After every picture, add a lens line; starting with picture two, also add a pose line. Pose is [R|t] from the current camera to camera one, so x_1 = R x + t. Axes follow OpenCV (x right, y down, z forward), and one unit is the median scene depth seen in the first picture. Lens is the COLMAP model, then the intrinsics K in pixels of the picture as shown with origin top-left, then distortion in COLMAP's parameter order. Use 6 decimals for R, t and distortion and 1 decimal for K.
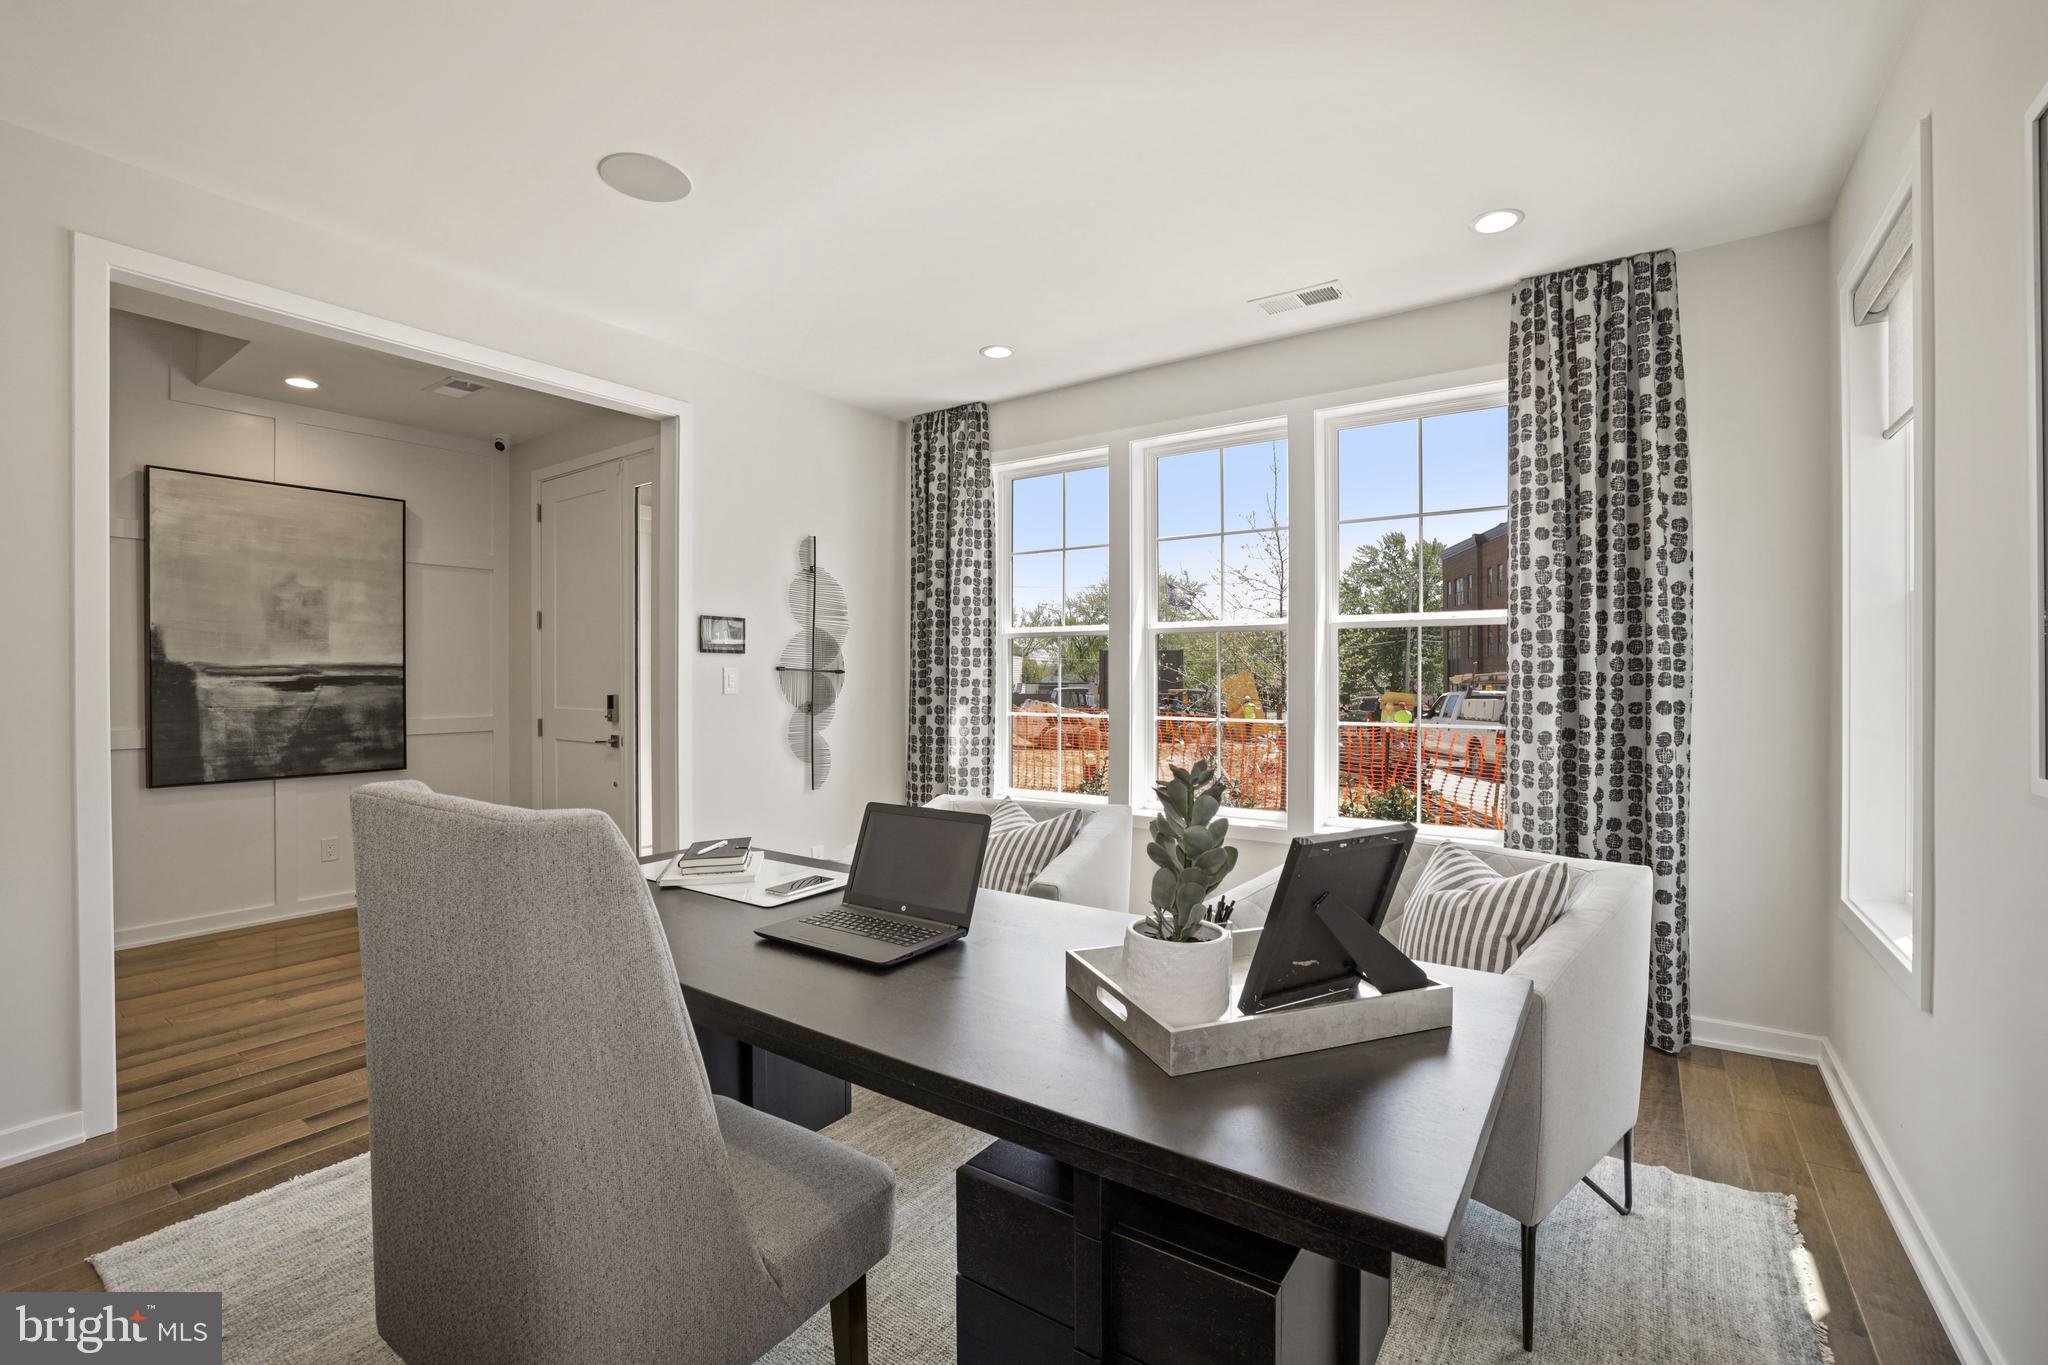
lens RADIAL K [[871.7, 0, 1041.3], [0, 871.7, 691.3], [0, 0, 1]] dist [0.001467, 0.002611]
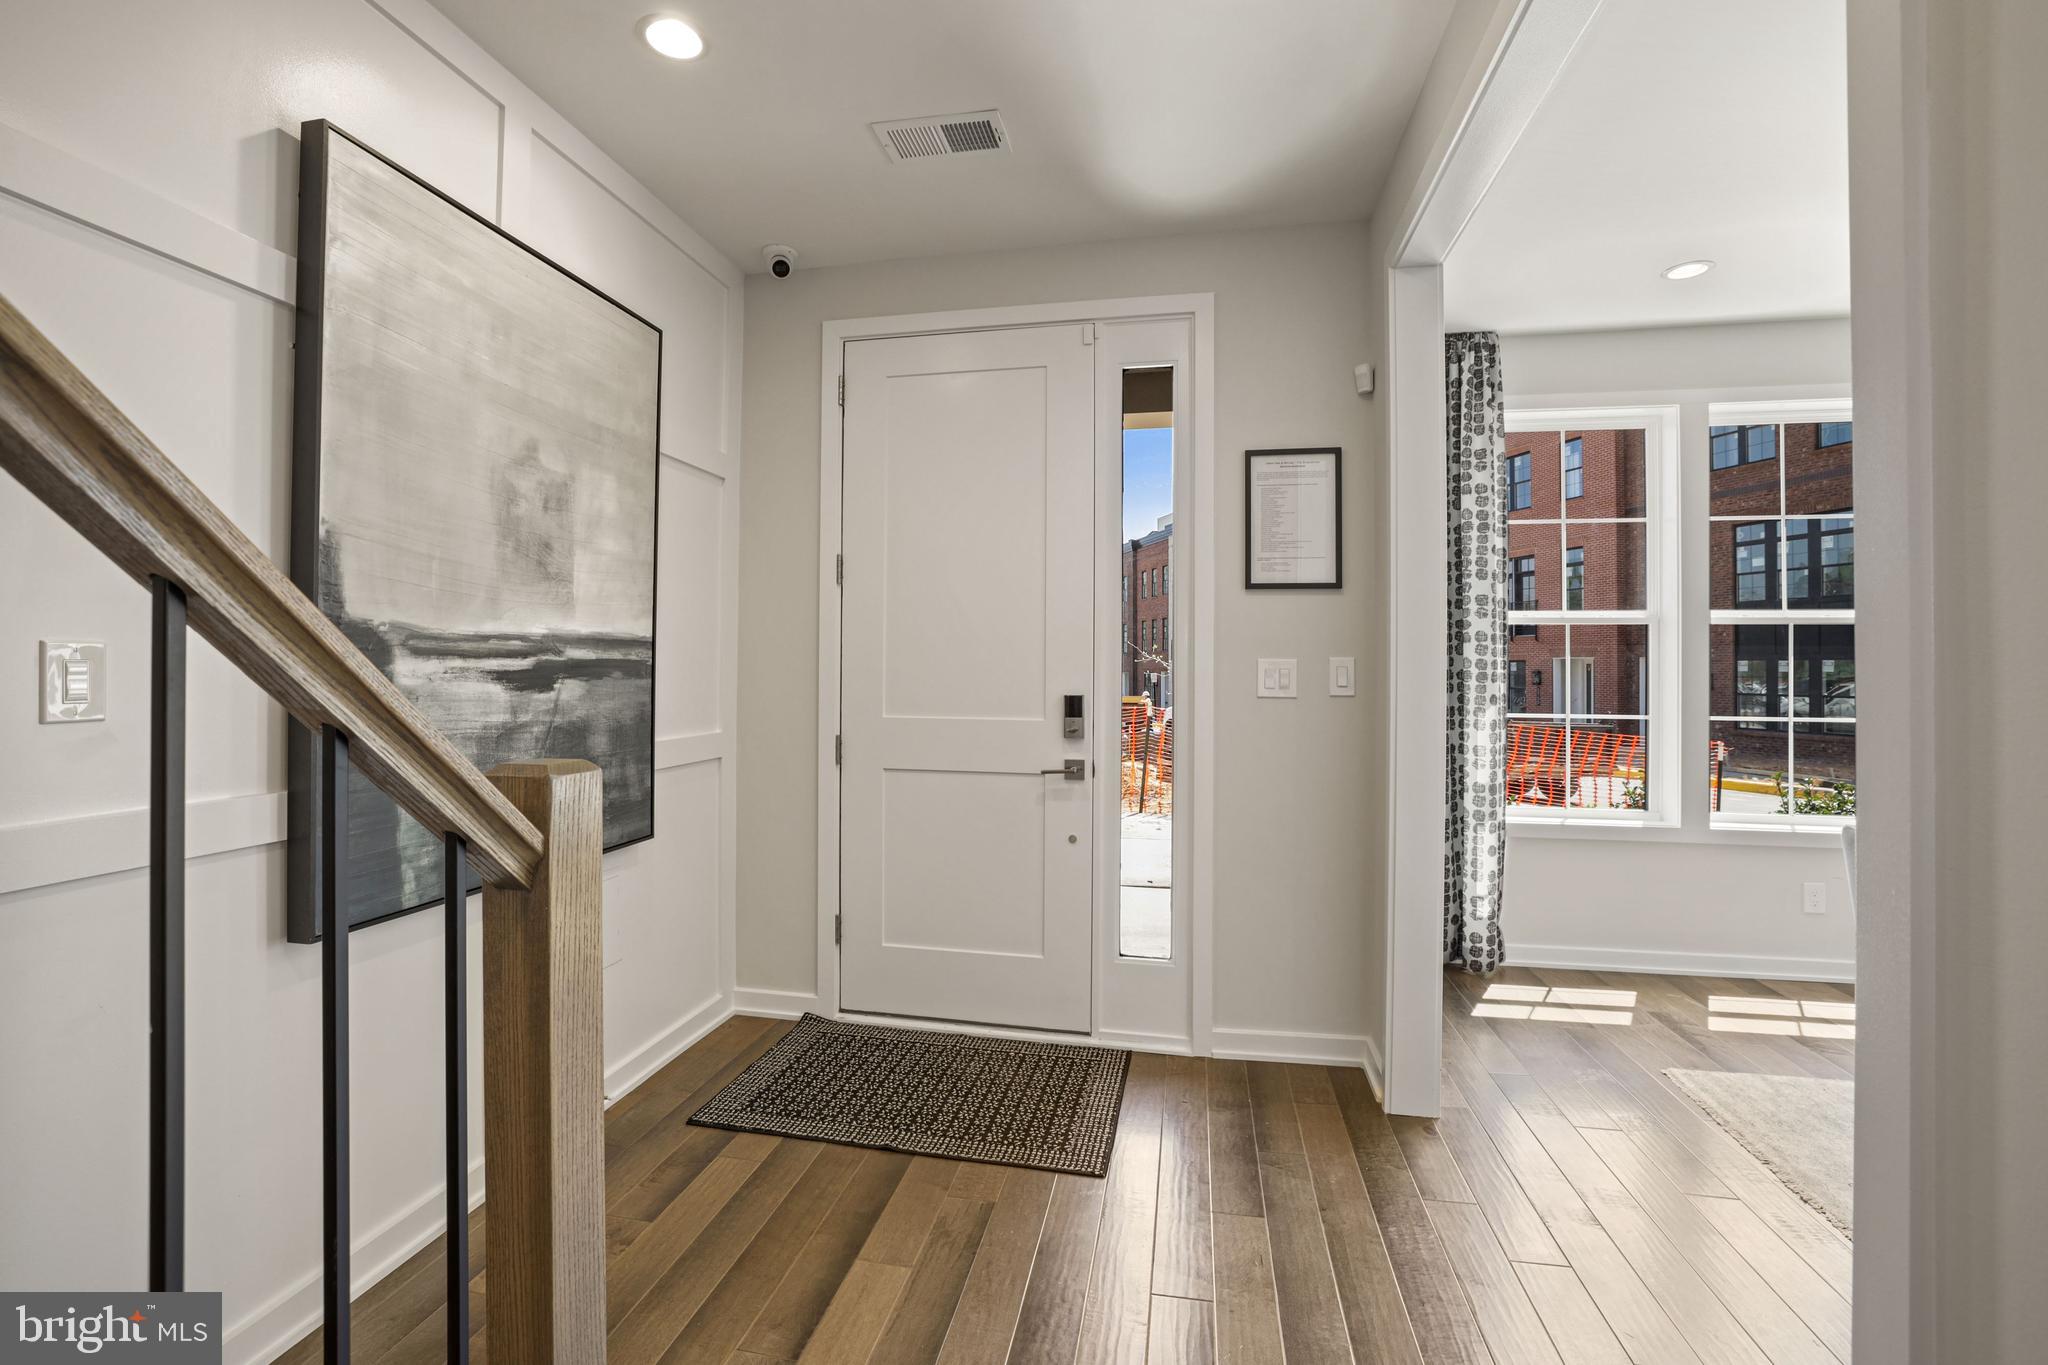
lens RADIAL K [[871.7, 0, 1032.5], [0, 871.7, 663.9], [0, 0, 1]] dist [0.001467, 0.002611]
pose [[0.905477, 0.010805, 0.424258, -0.802046], [-0.002263, 0.999785, -0.020633, -0.005516], [-0.424389, 0.017723, 0.905306, 0.458757]]
